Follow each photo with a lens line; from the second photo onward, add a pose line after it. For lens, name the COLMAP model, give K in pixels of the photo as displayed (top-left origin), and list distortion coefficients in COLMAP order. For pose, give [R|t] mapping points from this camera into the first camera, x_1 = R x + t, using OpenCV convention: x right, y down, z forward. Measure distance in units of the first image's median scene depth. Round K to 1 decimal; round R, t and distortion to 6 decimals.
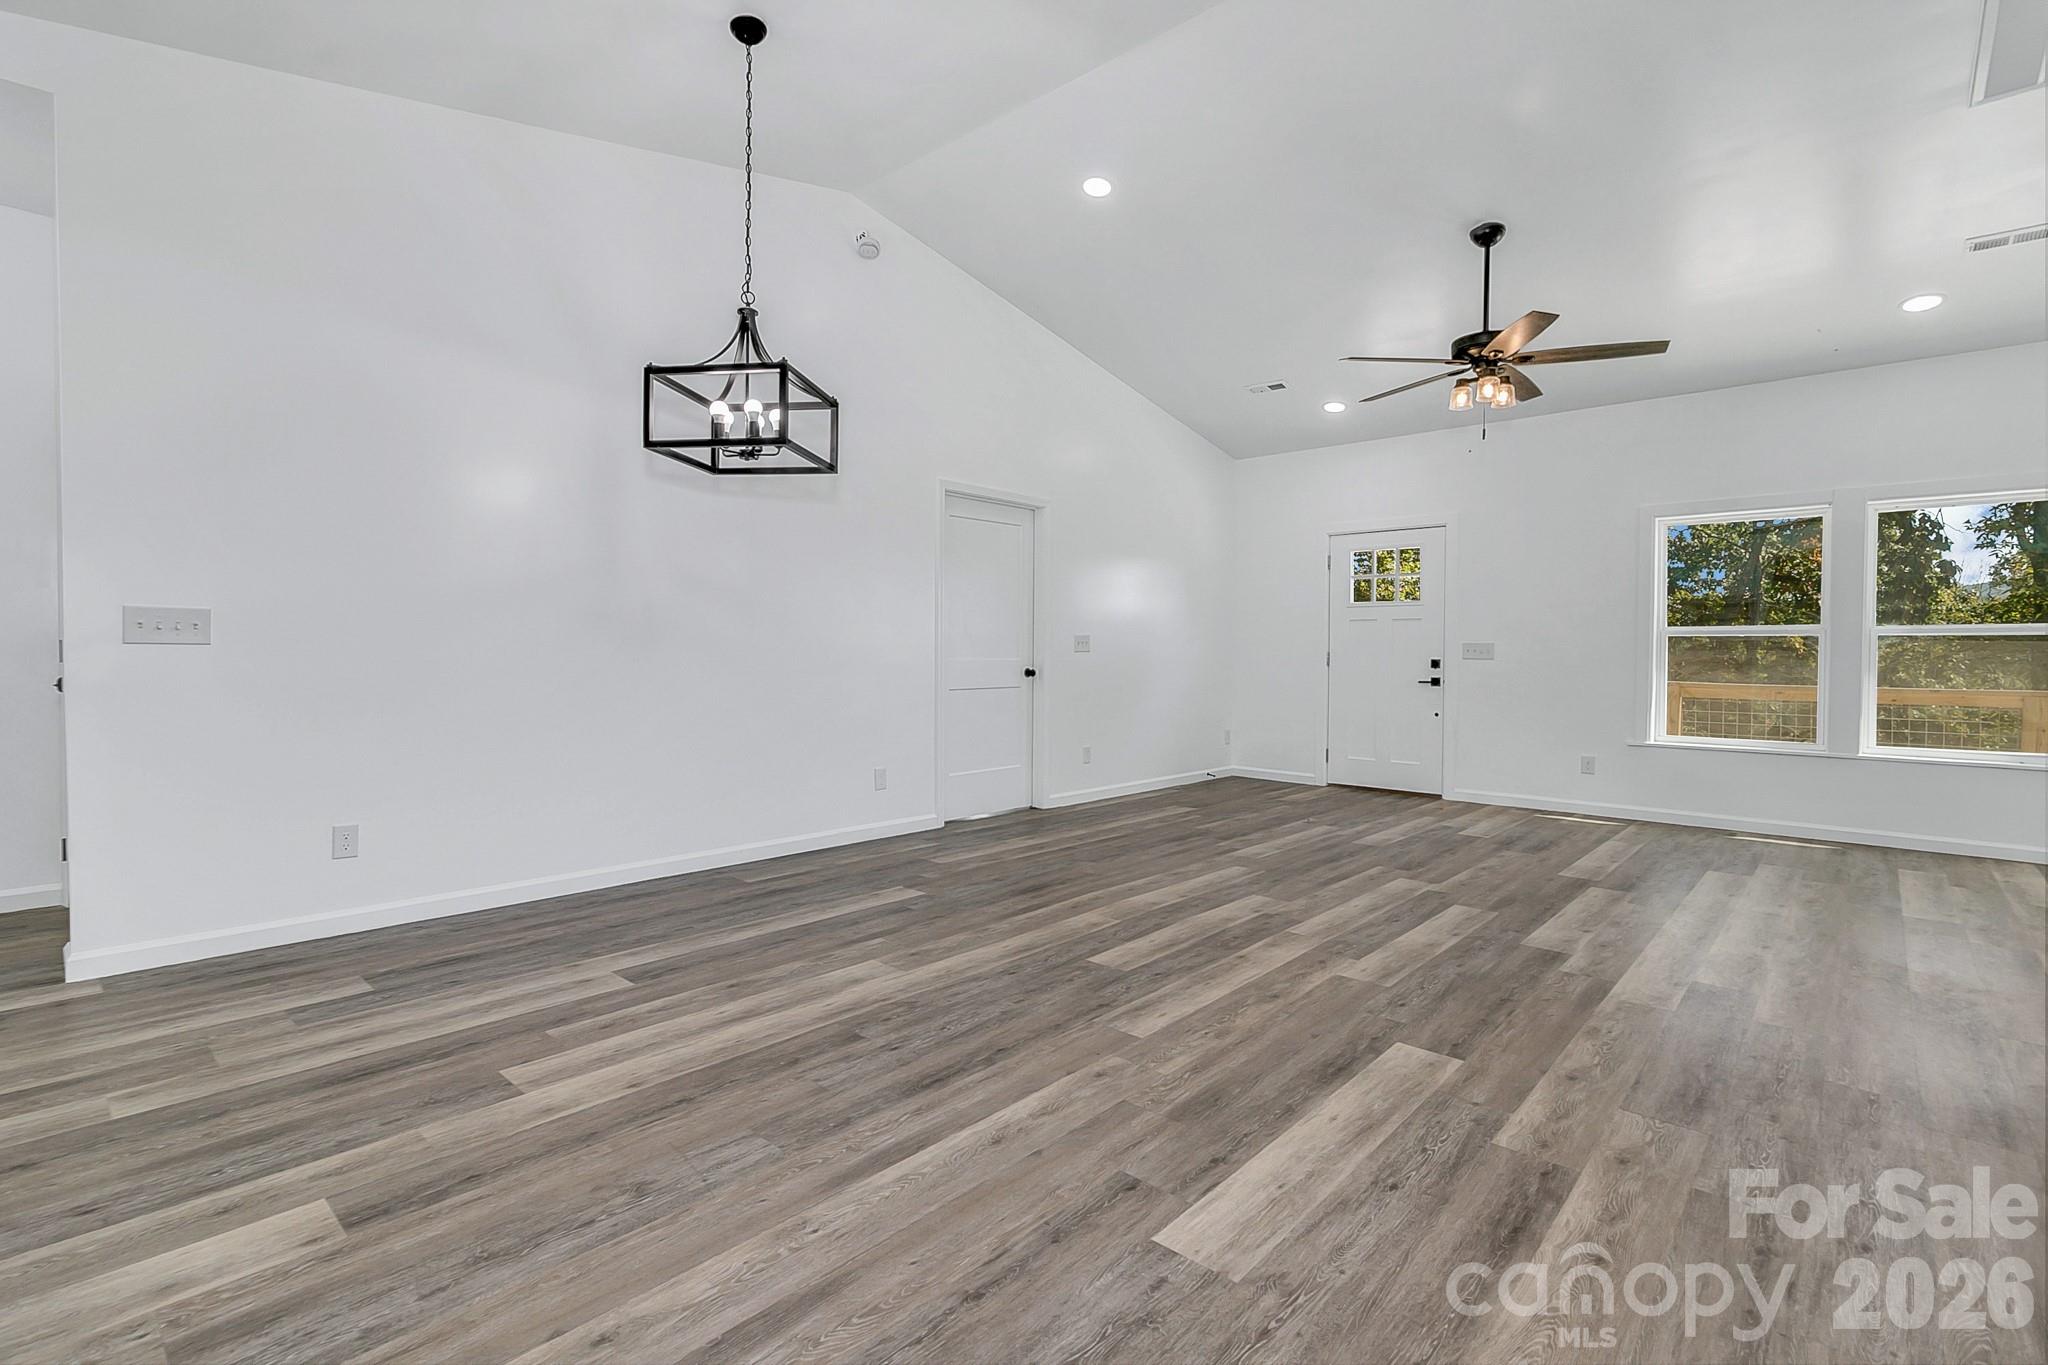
lens RADIAL K [[940.9, 0, 1016.0], [0, 940.9, 661.1], [0, 0, 1]] dist [-0.001229, 0.000493]
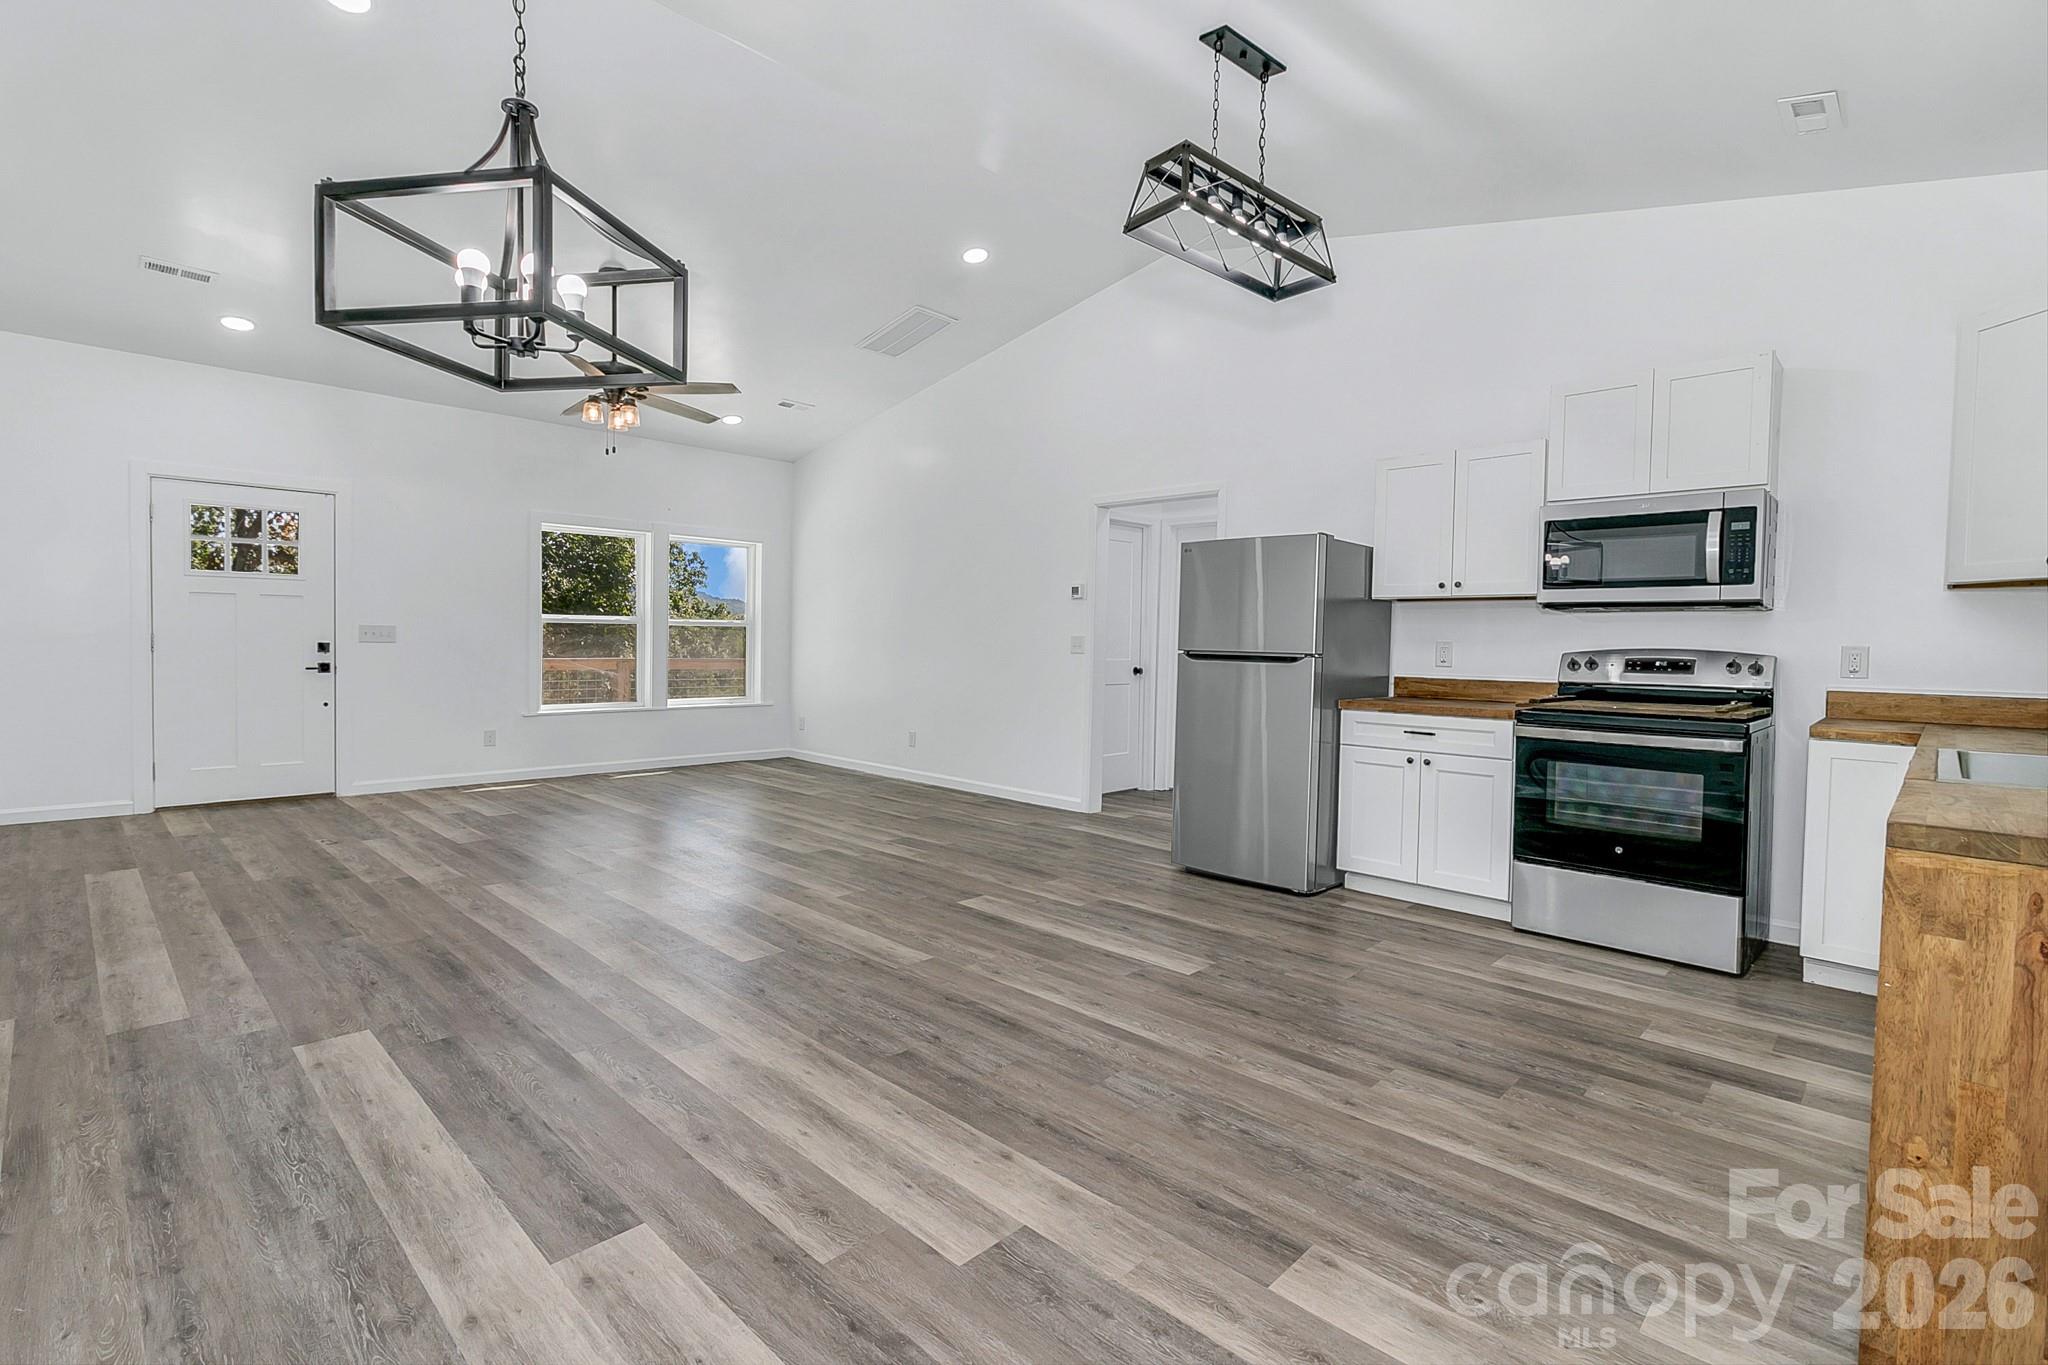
lens RADIAL K [[940.9, 0, 1016.0], [0, 940.9, 661.1], [0, 0, 1]] dist [-0.001229, 0.000493]
pose [[0.034385, -0.034501, 0.998813, -1.198330], [-0.006176, 0.999378, 0.034733, -0.054858], [-0.999390, -0.007363, 0.034150, 0.888288]]
